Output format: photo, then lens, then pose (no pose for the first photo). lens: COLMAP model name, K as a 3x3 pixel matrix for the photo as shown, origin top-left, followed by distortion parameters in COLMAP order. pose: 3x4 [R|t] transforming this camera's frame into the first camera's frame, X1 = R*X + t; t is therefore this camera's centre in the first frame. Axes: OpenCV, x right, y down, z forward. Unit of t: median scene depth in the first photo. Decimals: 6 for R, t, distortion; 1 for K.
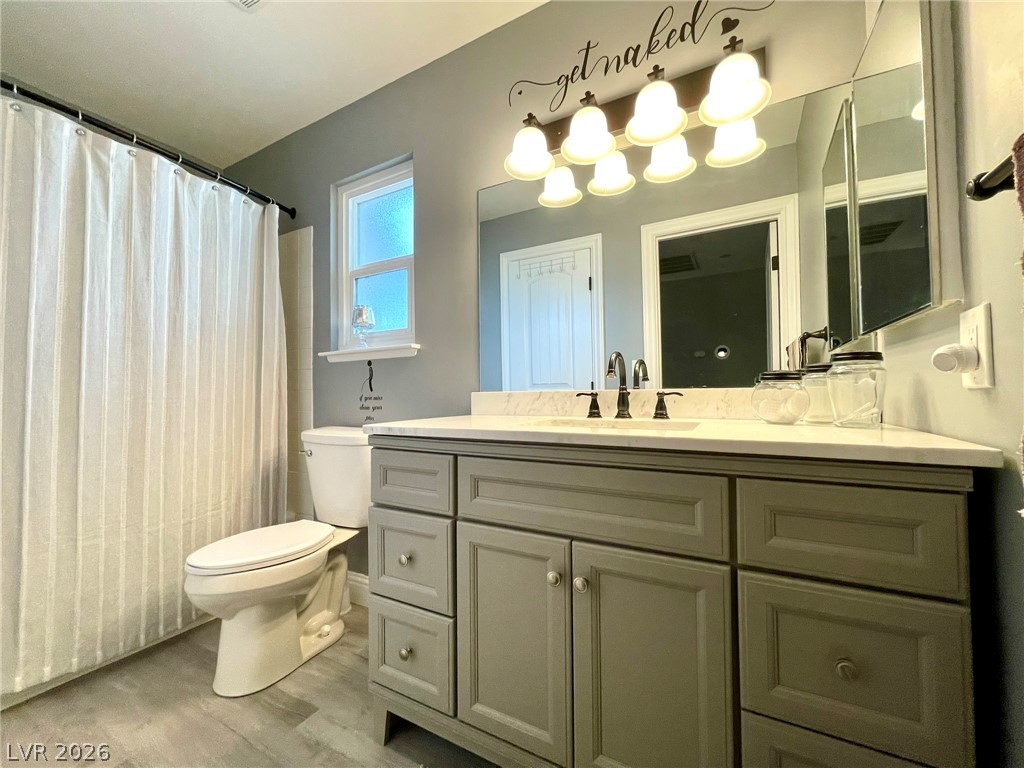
lens RADIAL K [[413.5, 0, 512.0], [0, 413.5, 384.0], [0, 0, 1]] dist [-0.000366, -0.000054]
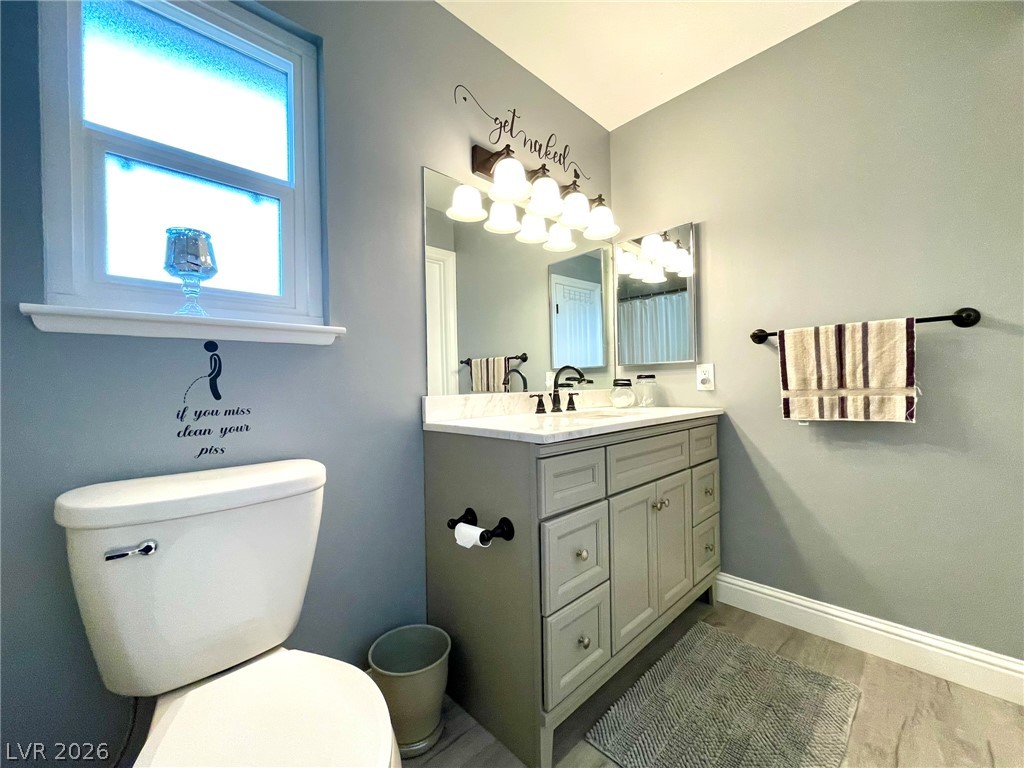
lens RADIAL K [[413.5, 0, 512.0], [0, 413.5, 384.0], [0, 0, 1]] dist [-0.000366, -0.000054]
pose [[0.294503, 0.010786, 0.955590, -1.053590], [-0.004773, 0.999940, -0.009816, 0.001828], [-0.955639, -0.001670, 0.294537, 0.689317]]
